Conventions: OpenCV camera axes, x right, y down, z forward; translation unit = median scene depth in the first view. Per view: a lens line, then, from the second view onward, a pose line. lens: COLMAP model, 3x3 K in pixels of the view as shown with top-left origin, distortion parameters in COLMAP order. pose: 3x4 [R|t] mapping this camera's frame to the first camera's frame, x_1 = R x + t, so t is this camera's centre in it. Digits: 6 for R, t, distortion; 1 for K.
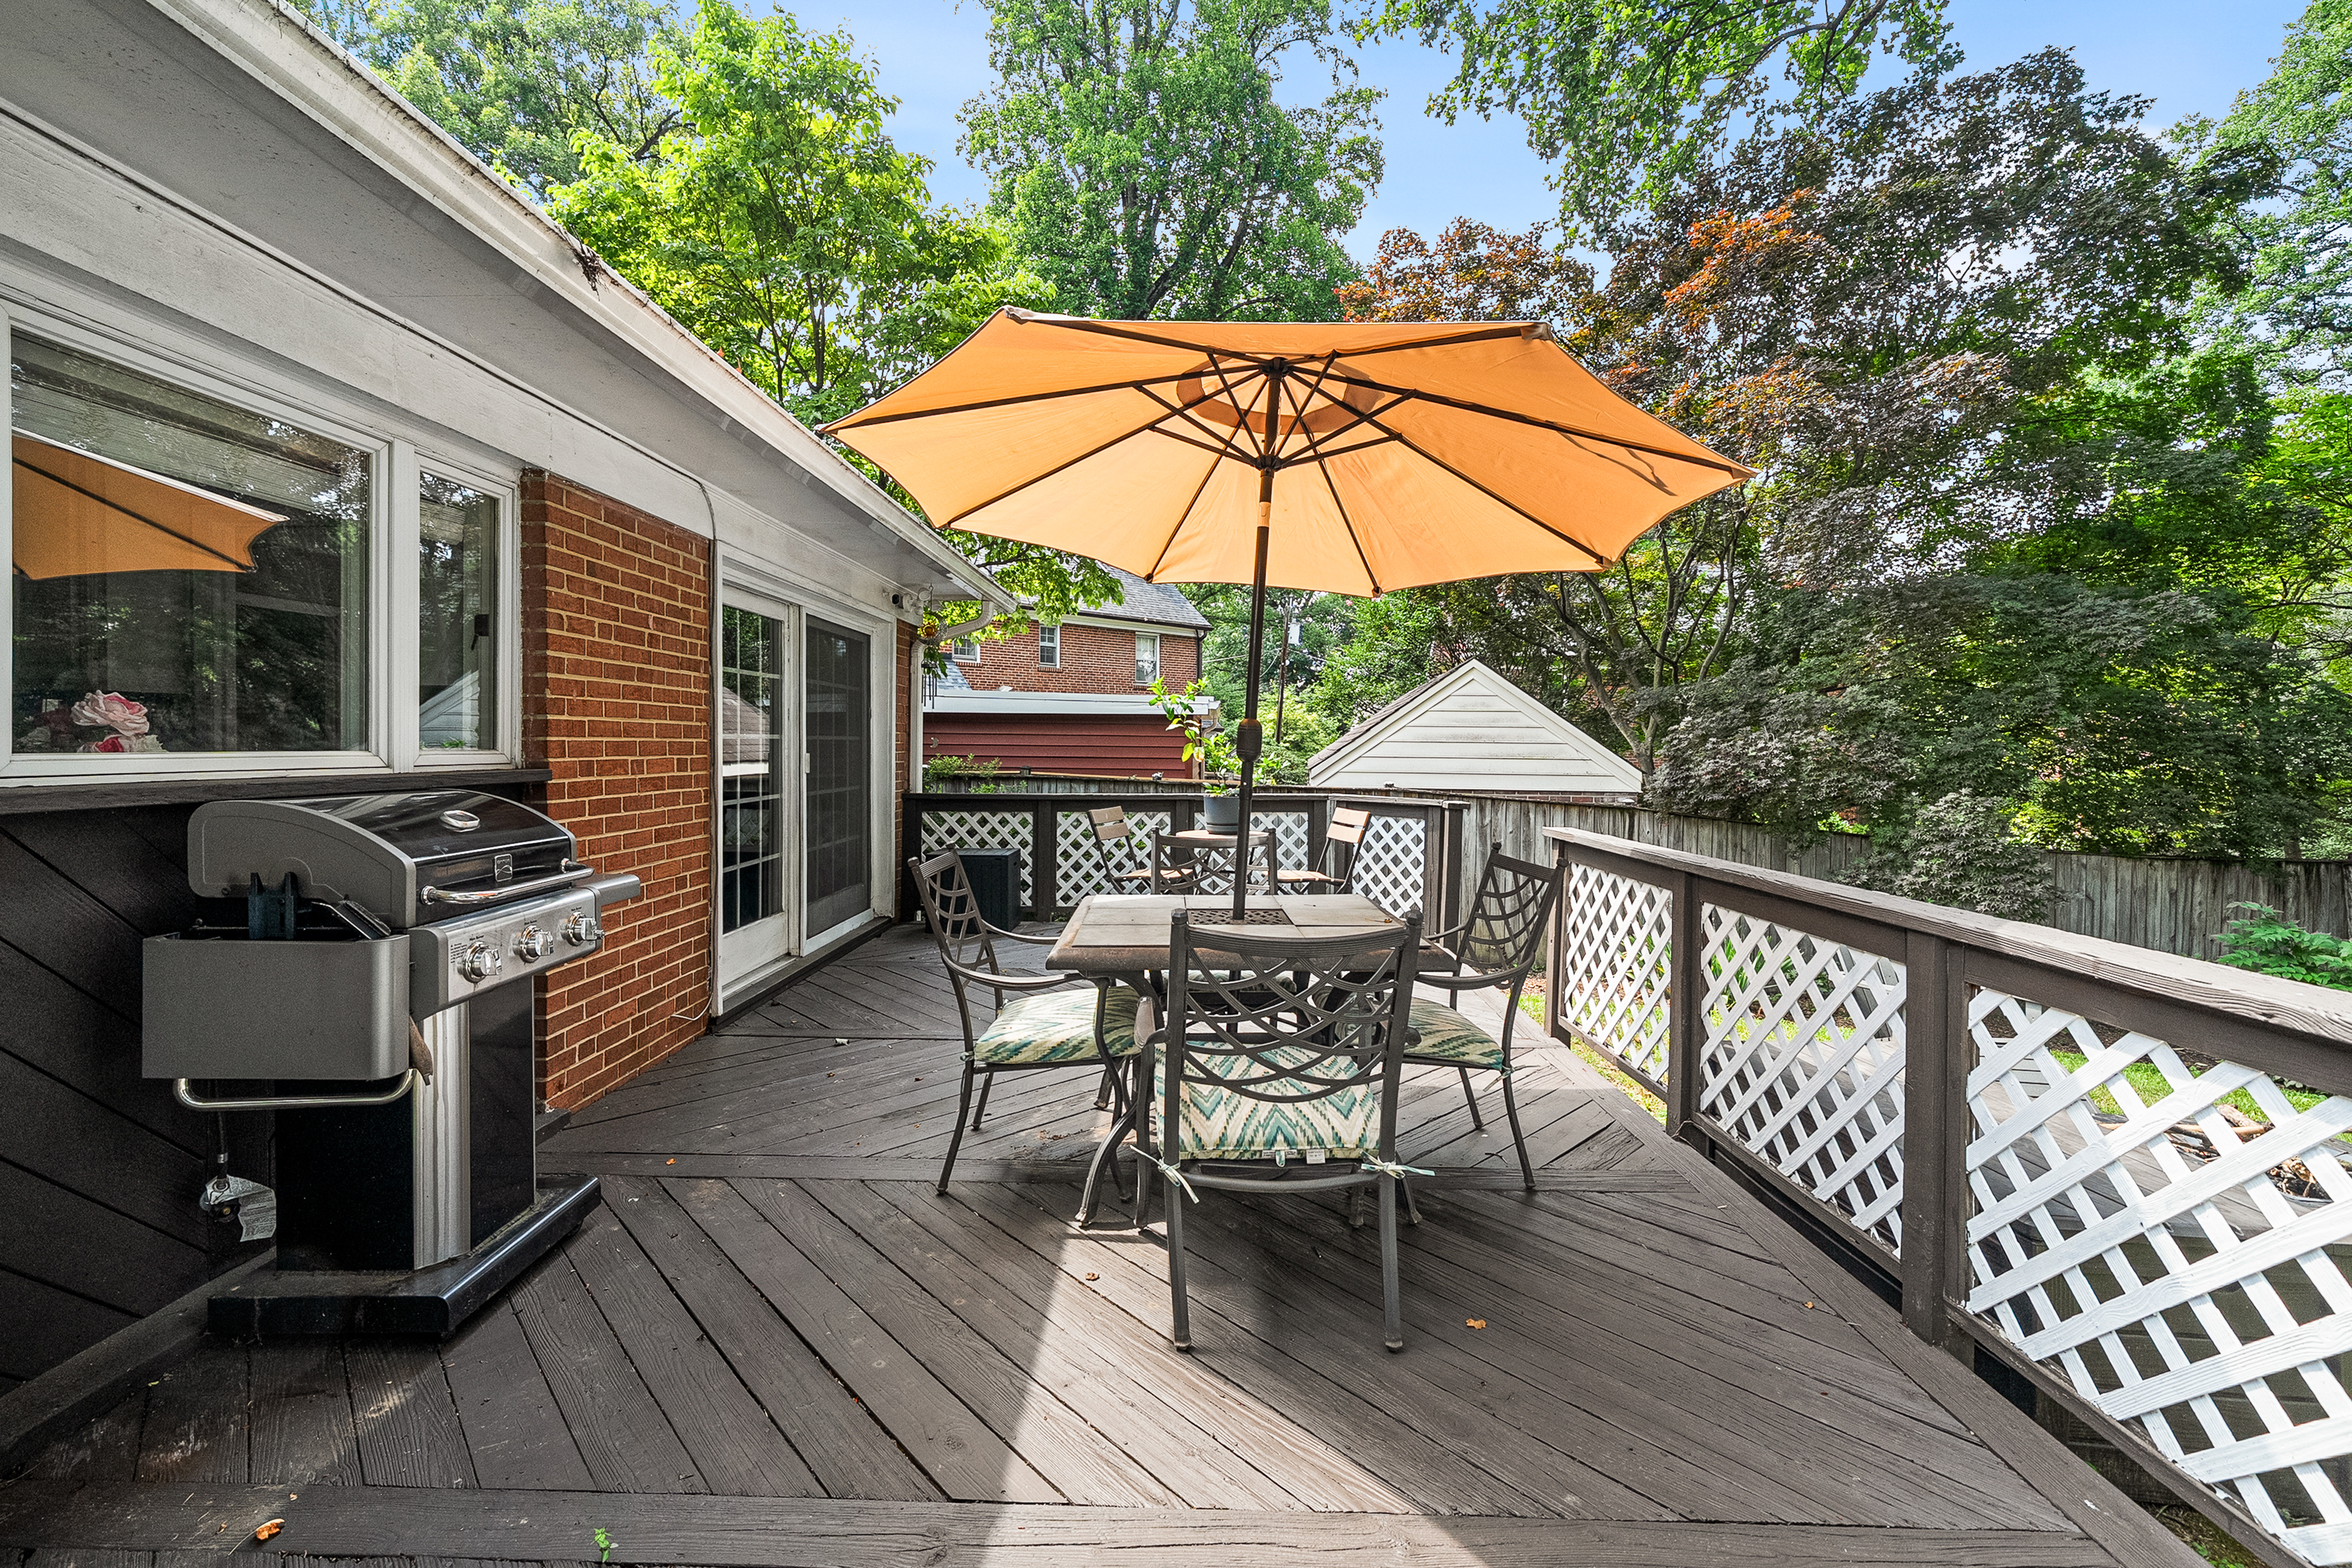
lens RADIAL K [[970.5, 0, 1153.7], [0, 970.5, 748.3], [0, 0, 1]] dist [0.002658, 0.000194]
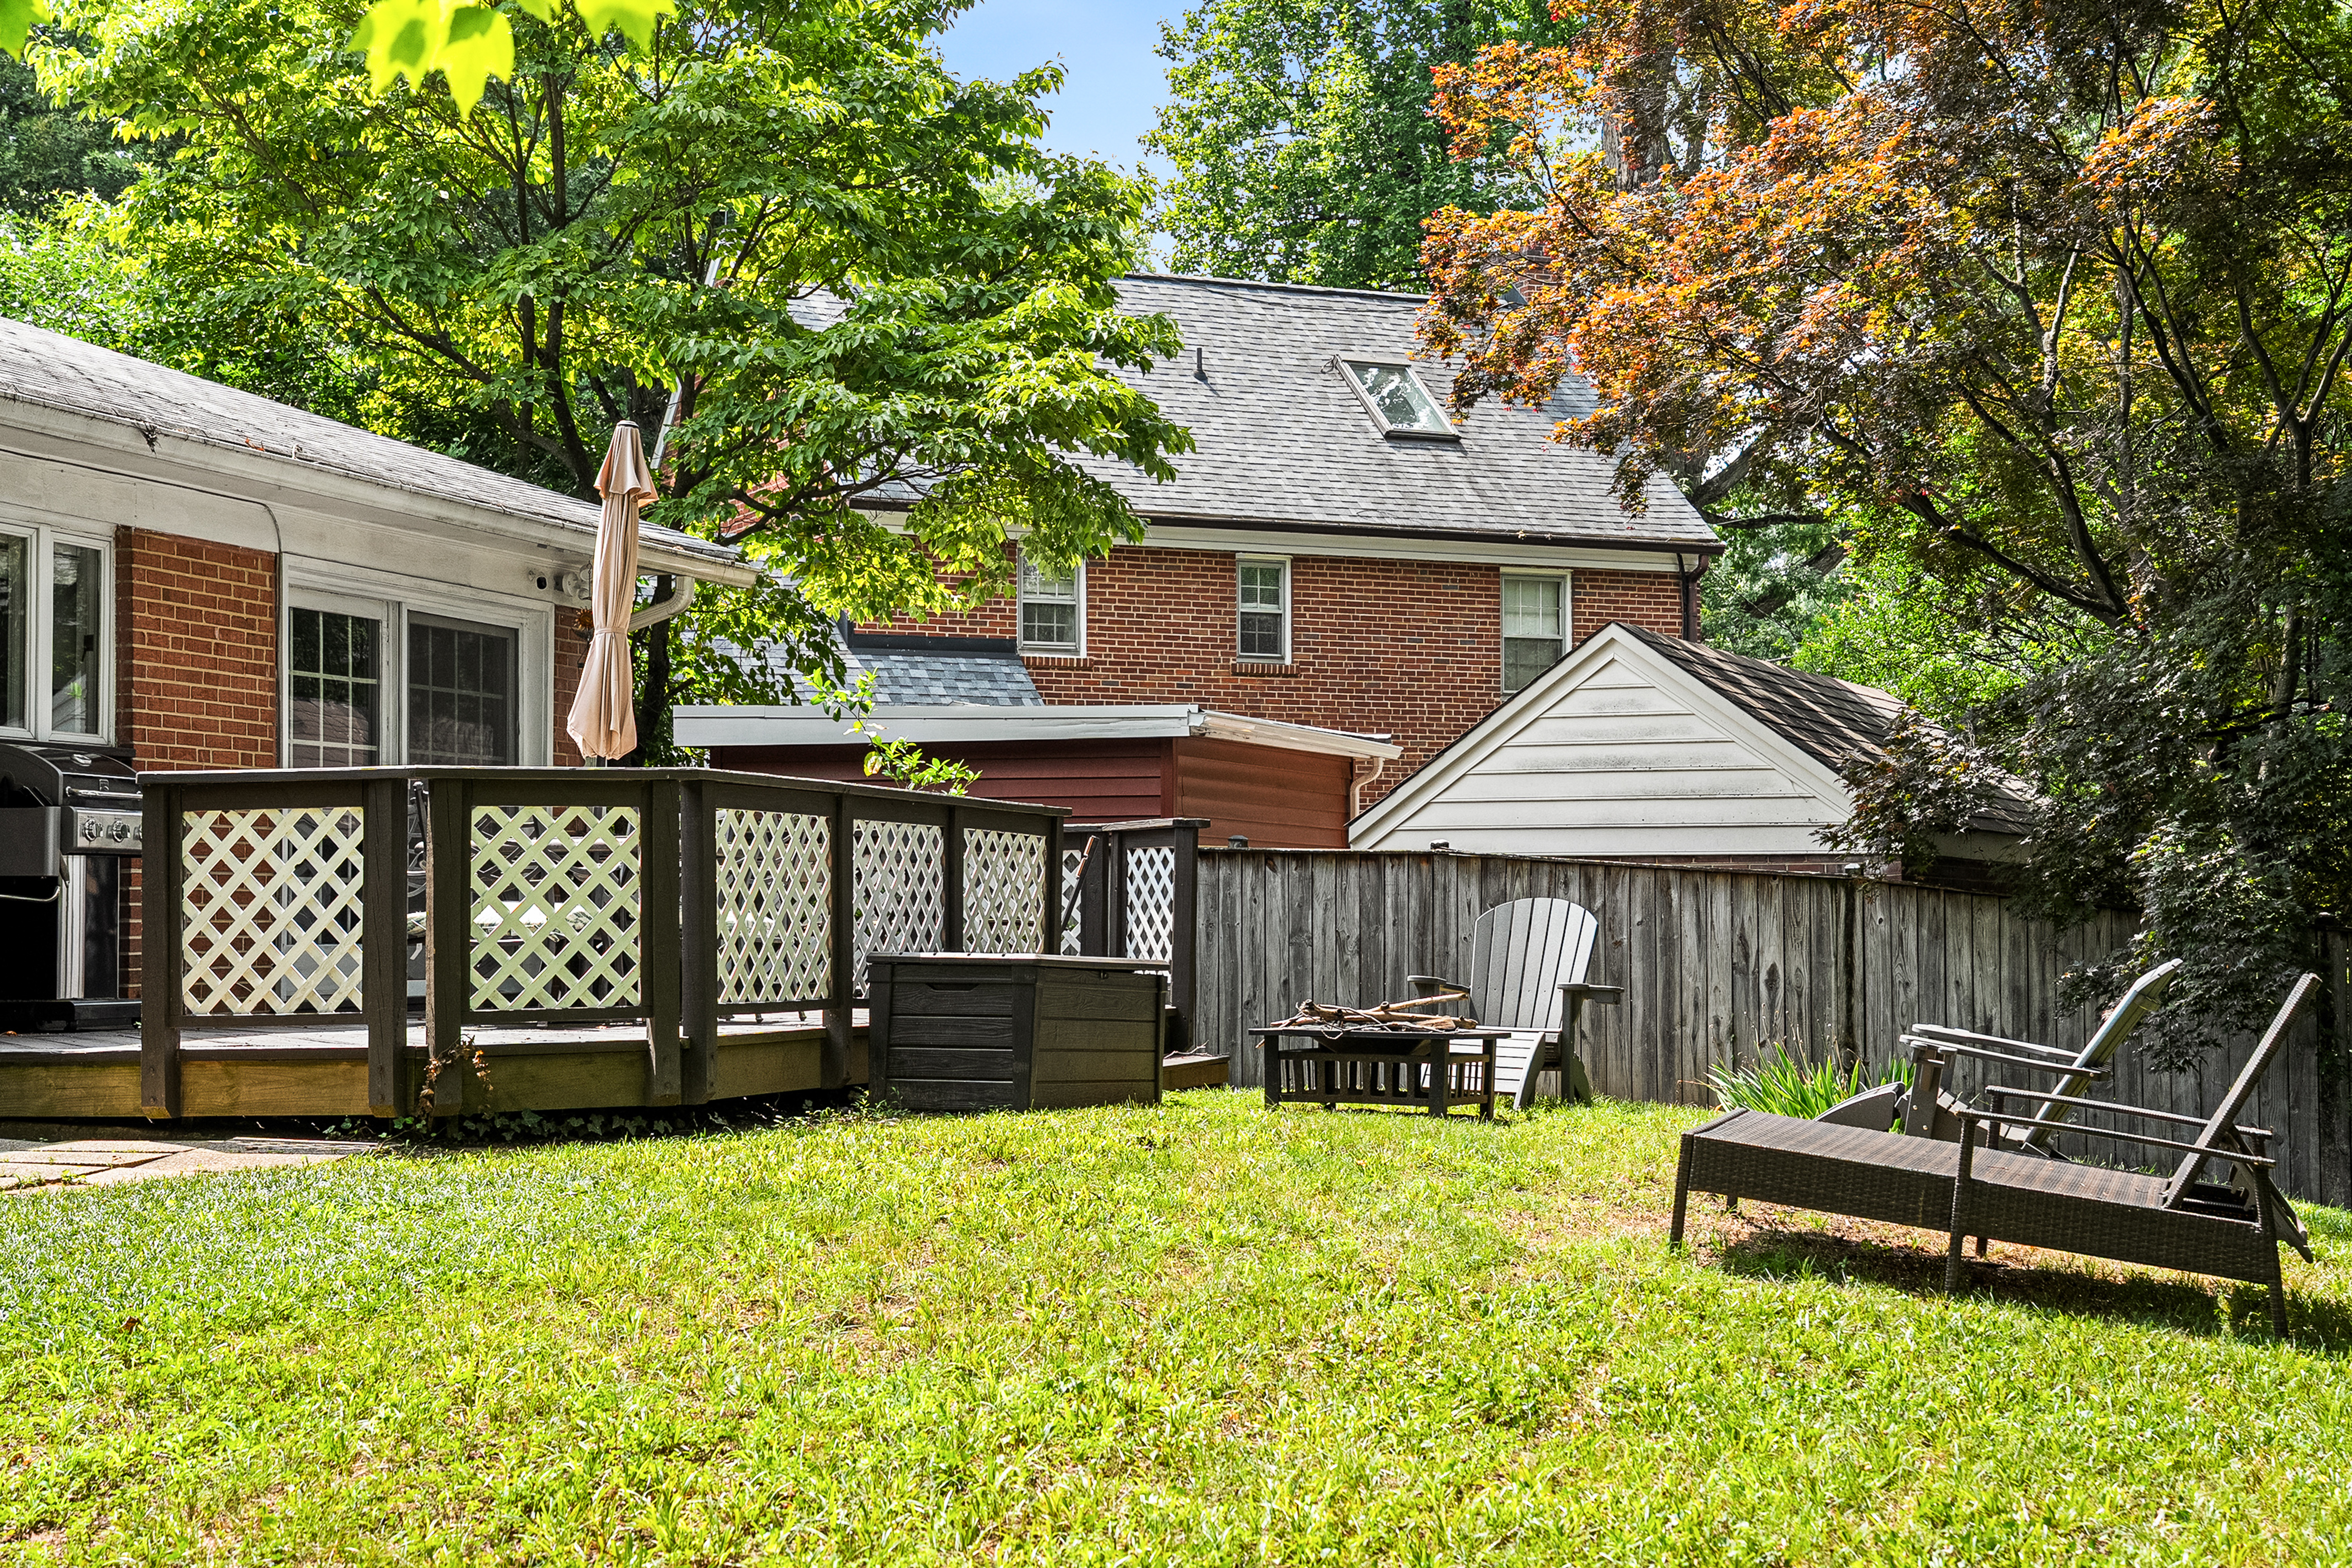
lens RADIAL K [[3467.3, 0, 1175.1], [0, 3467.3, 763.6], [0, 0, 1]] dist [0.249295, 0.000000]
pose [[0.959000, -0.023415, -0.282438, 1.052717], [0.007565, 0.998341, -0.057080, 0.163870], [0.283306, 0.052603, 0.957586, -1.612560]]
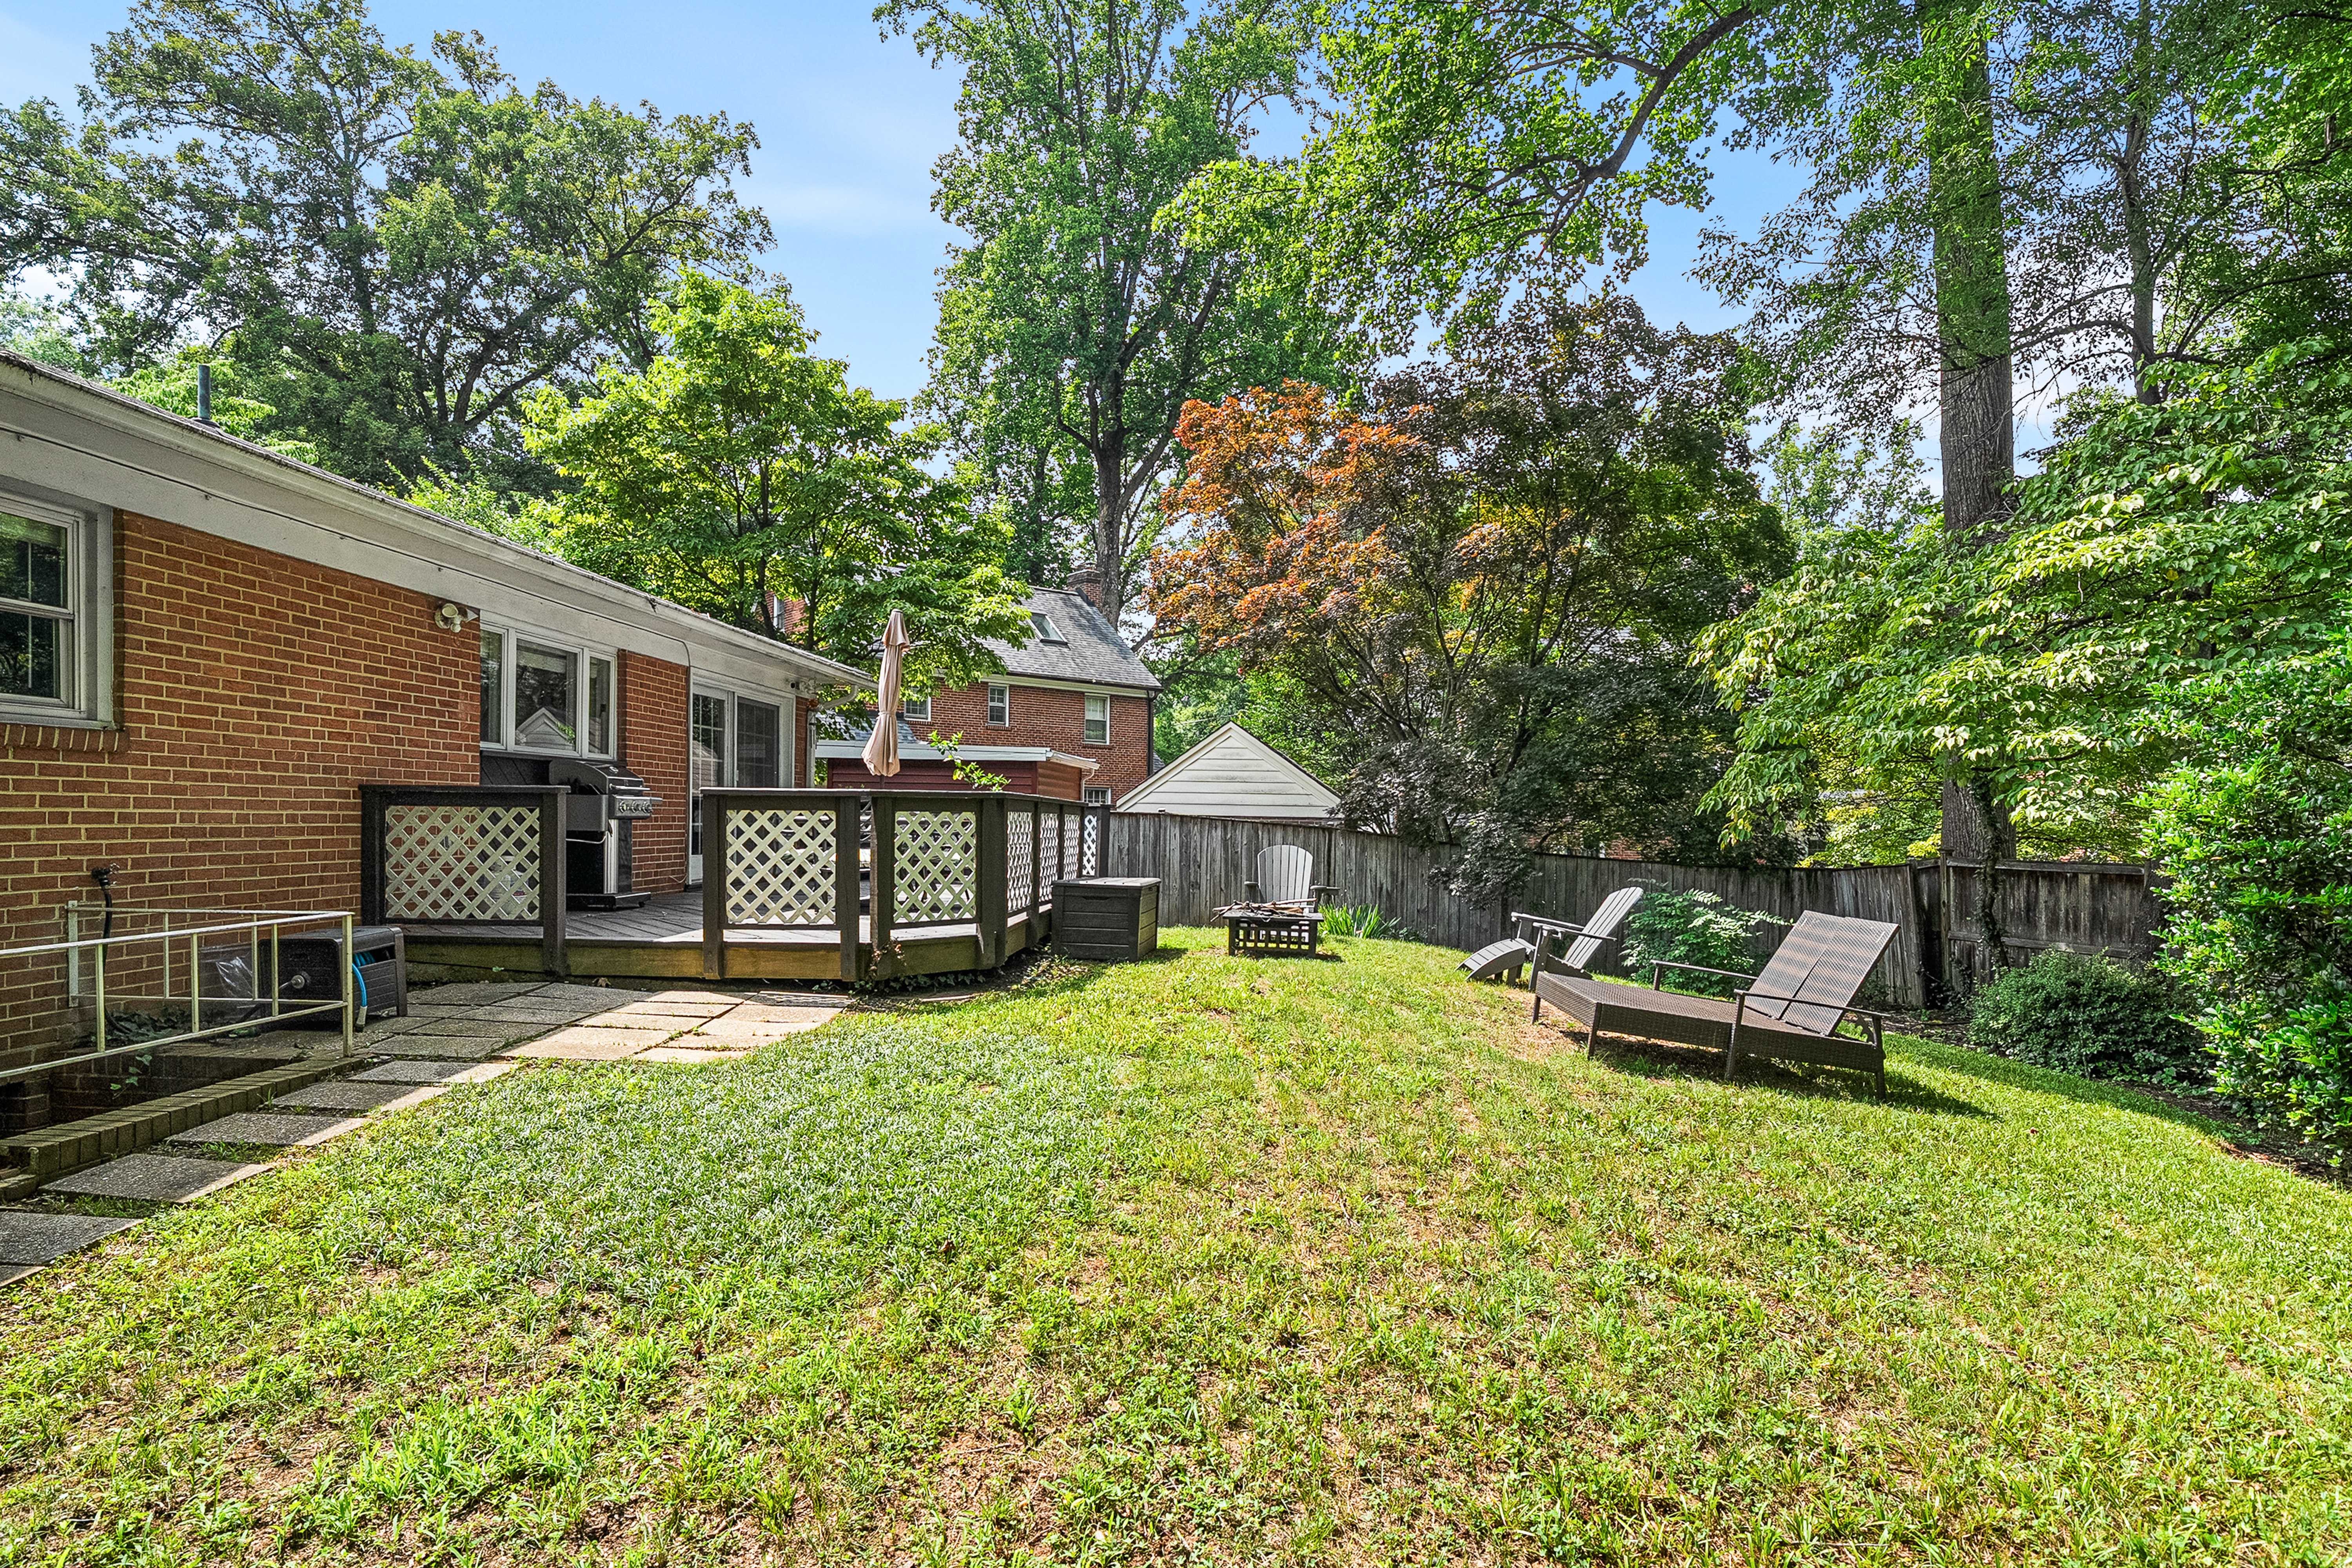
lens RADIAL K [[1172.2, 0, 1170.8], [0, 1172.2, 808.7], [0, 0, 1]] dist [0.024113, 0.000010]
pose [[0.999445, 0.009705, -0.031880, 0.479992], [-0.010139, 0.999858, -0.013477, 0.088048], [0.031745, 0.013793, 0.999401, -1.076675]]
